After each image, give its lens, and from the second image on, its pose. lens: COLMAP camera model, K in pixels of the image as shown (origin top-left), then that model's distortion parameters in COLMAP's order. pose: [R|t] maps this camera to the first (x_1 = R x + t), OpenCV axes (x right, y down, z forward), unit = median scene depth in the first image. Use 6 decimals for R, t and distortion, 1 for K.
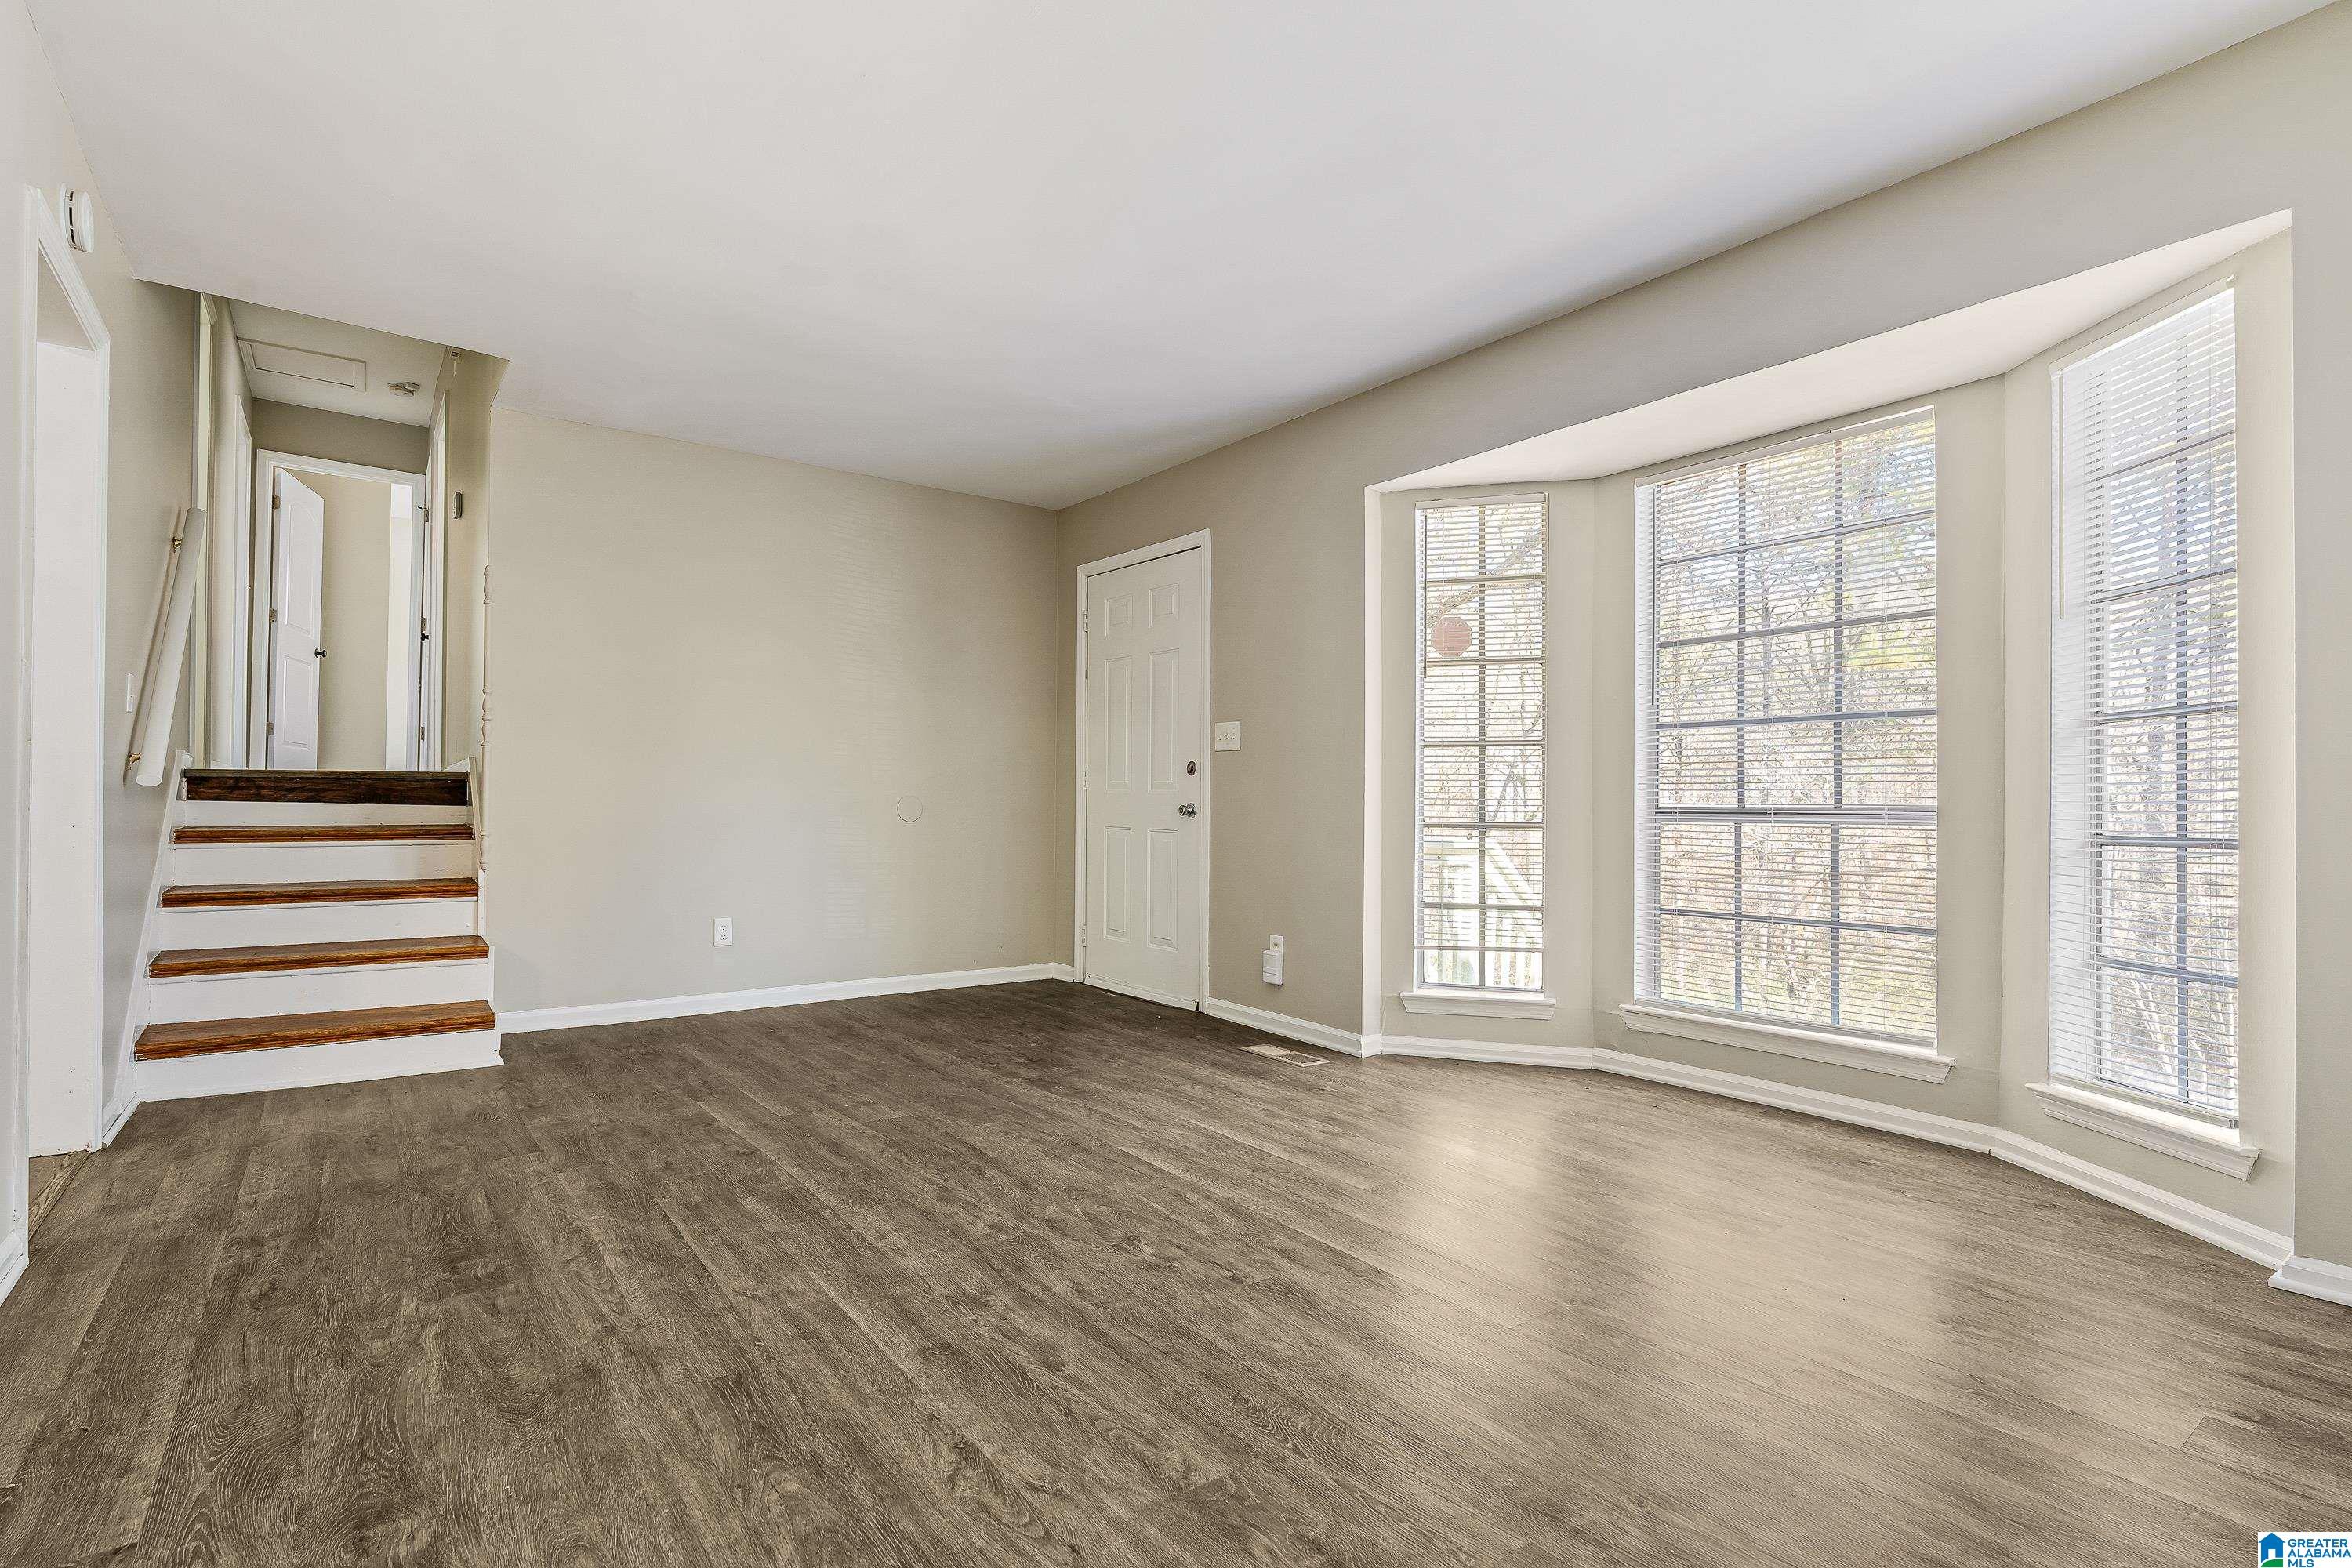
lens RADIAL K [[1084.3, 0, 1178.1], [0, 1084.3, 787.1], [0, 0, 1]] dist [-0.001069, -0.000127]
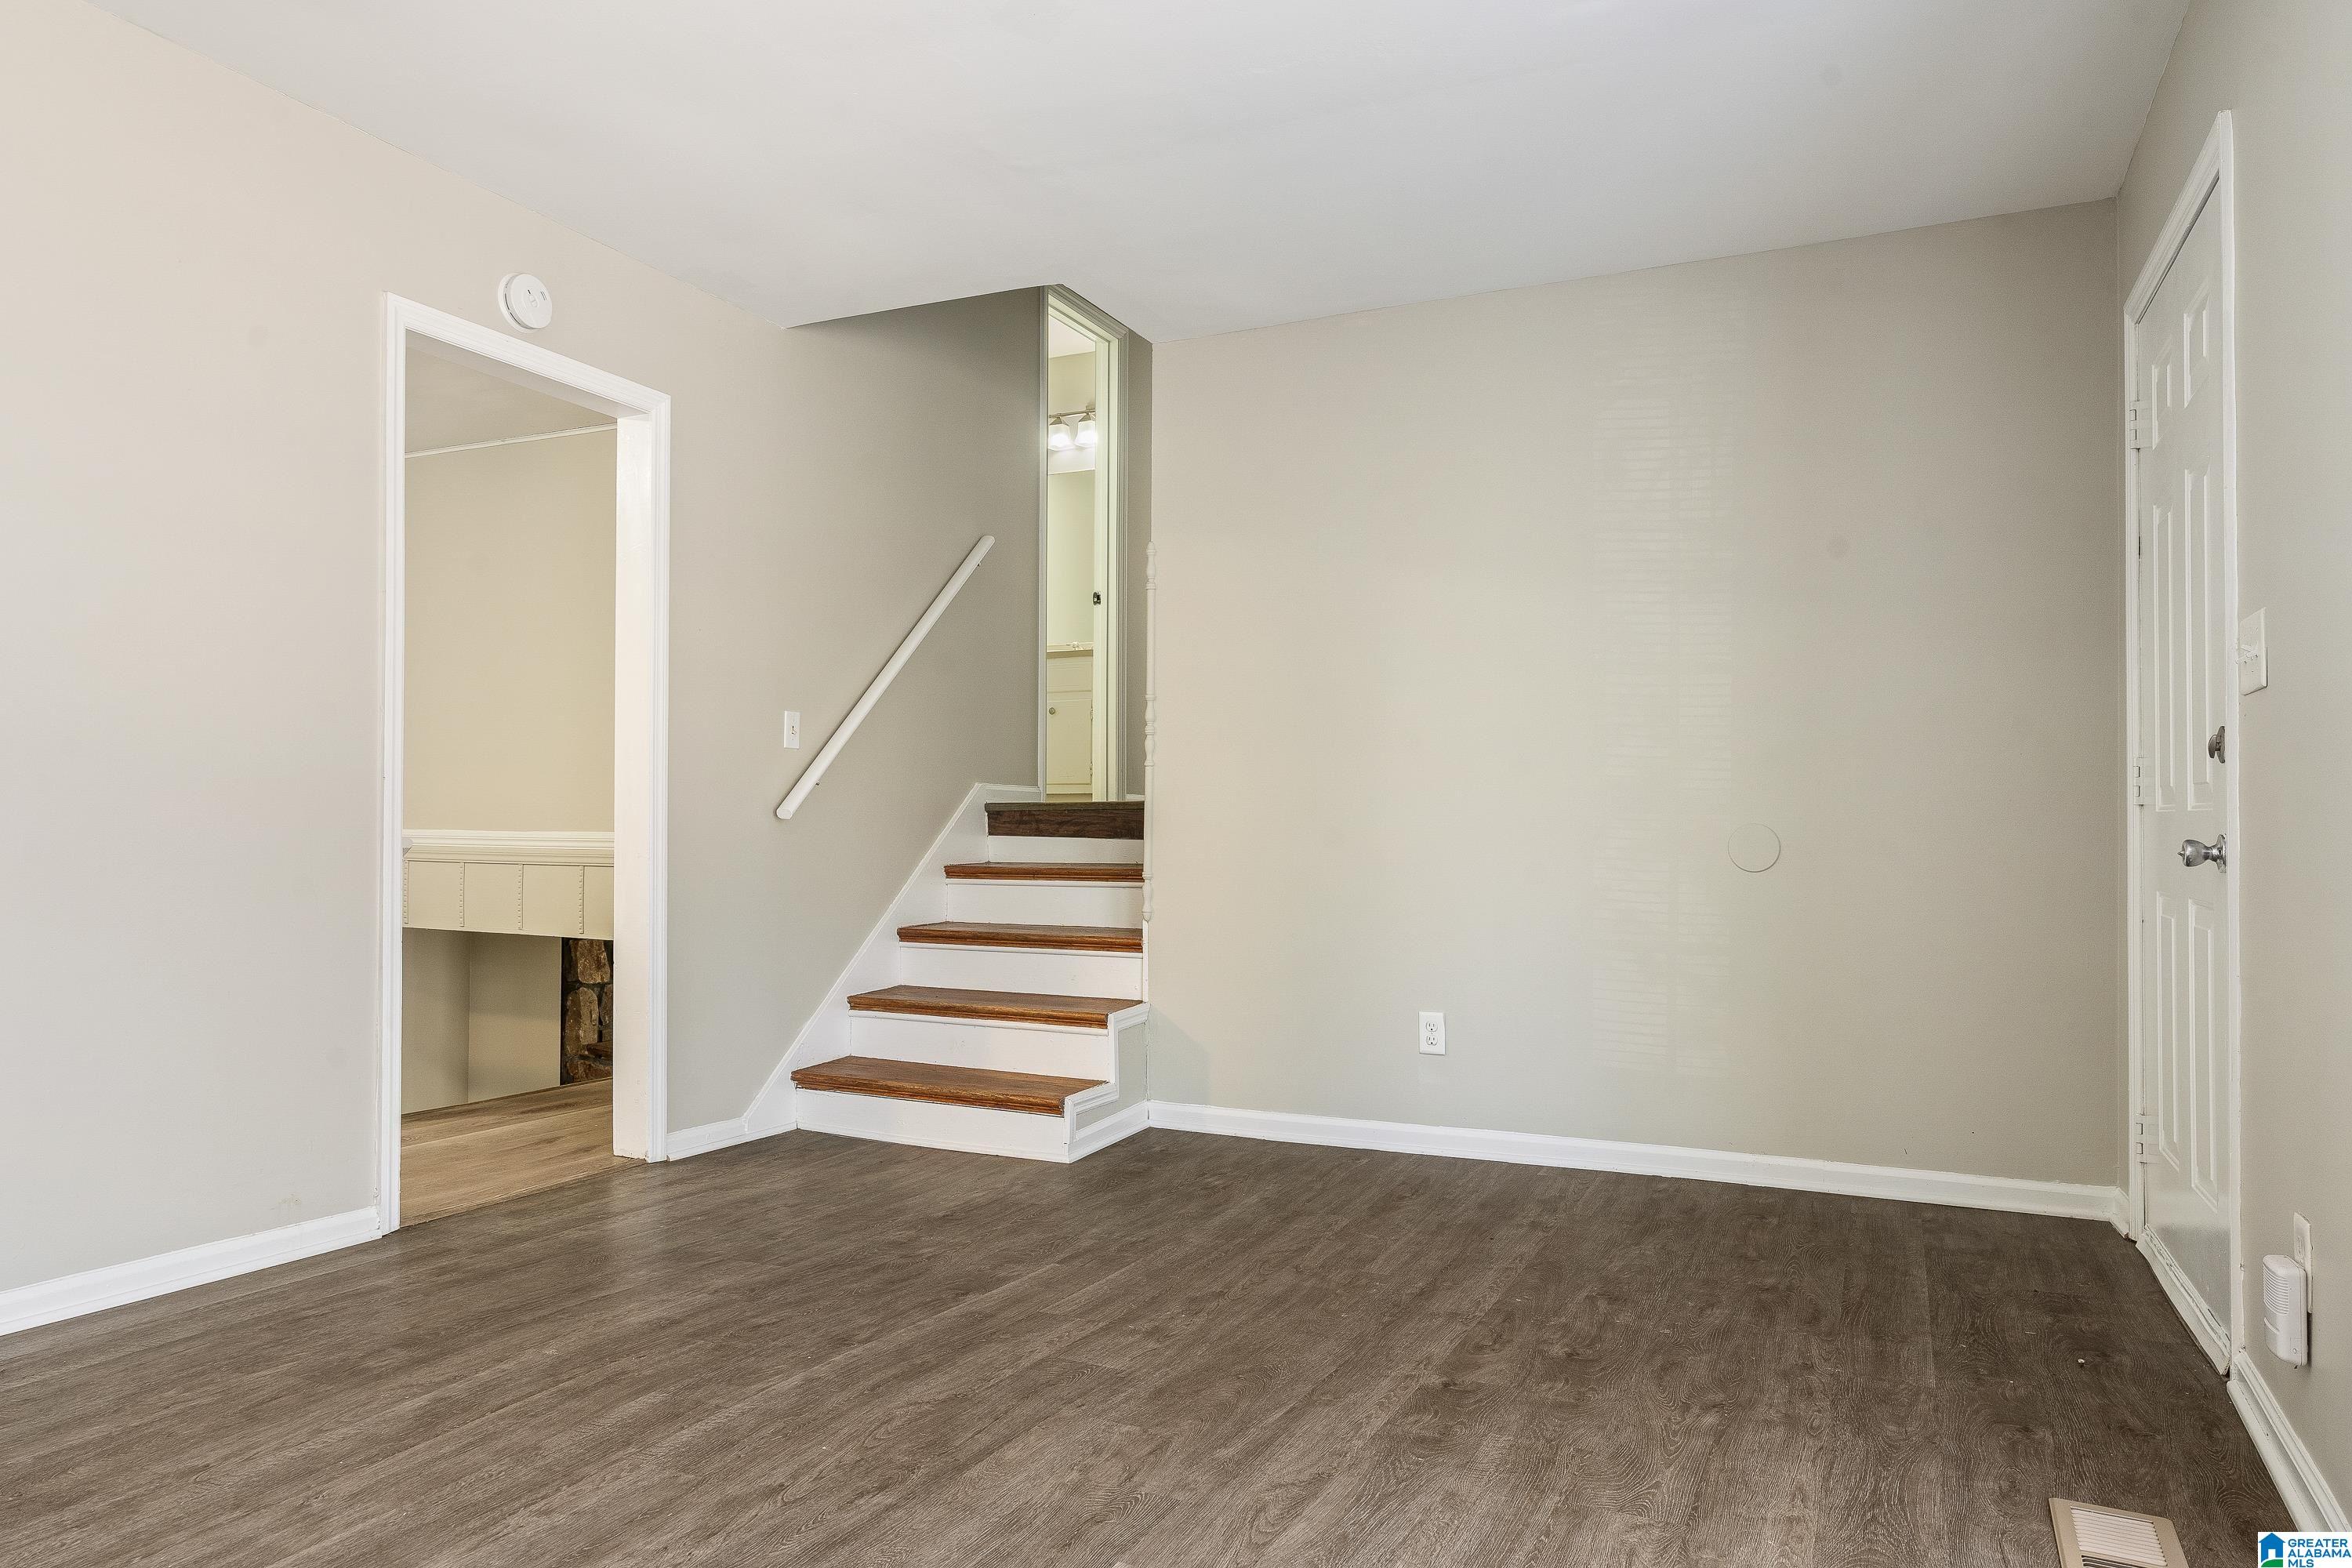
lens RADIAL K [[1524.9, 0, 1175.6], [0, 1524.9, 791.3], [0, 0, 1]] dist [0.001966, 0.000222]
pose [[0.470617, -0.030278, -0.881818, 0.526086], [0.010373, 0.999532, -0.028784, 0.018987], [0.882276, 0.004399, 0.470711, 0.684519]]
